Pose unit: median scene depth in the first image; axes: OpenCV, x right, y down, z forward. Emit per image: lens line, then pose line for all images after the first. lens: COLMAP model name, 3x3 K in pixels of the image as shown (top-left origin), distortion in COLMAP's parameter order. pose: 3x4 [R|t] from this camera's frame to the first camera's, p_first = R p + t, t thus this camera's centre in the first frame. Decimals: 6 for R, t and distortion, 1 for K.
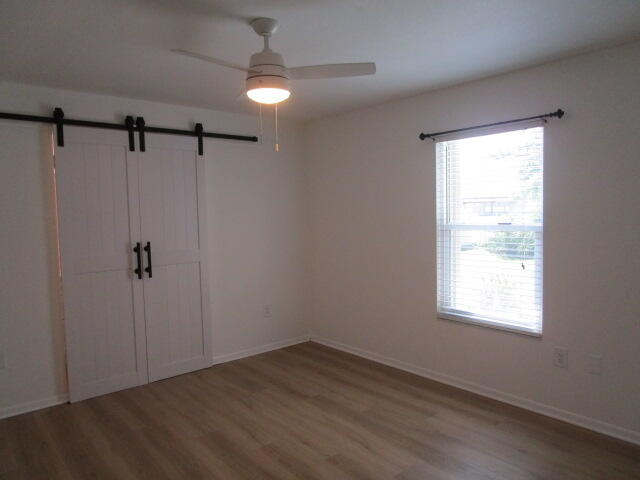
lens RADIAL K [[460.1, 0, 320.0], [0, 460.1, 240.0], [0, 0, 1]] dist [-0.006918, 0.001491]
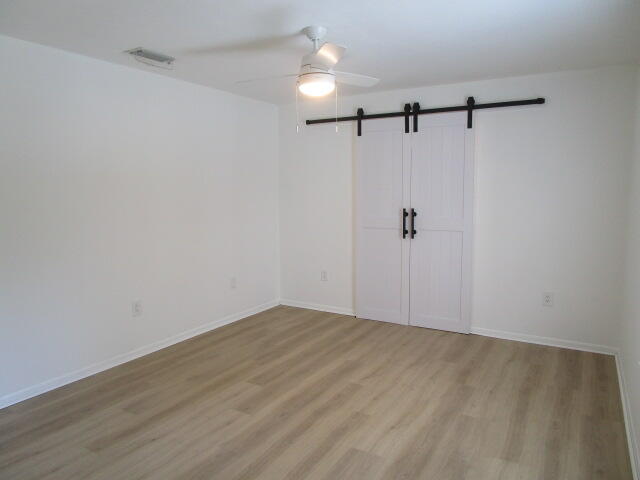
lens RADIAL K [[460.1, 0, 320.0], [0, 460.1, 240.0], [0, 0, 1]] dist [-0.006918, 0.001491]
pose [[0.320375, 0.124878, -0.939023, 0.687799], [-0.064091, 0.991859, 0.110039, -0.031286], [0.945120, 0.024929, 0.325770, 0.391234]]
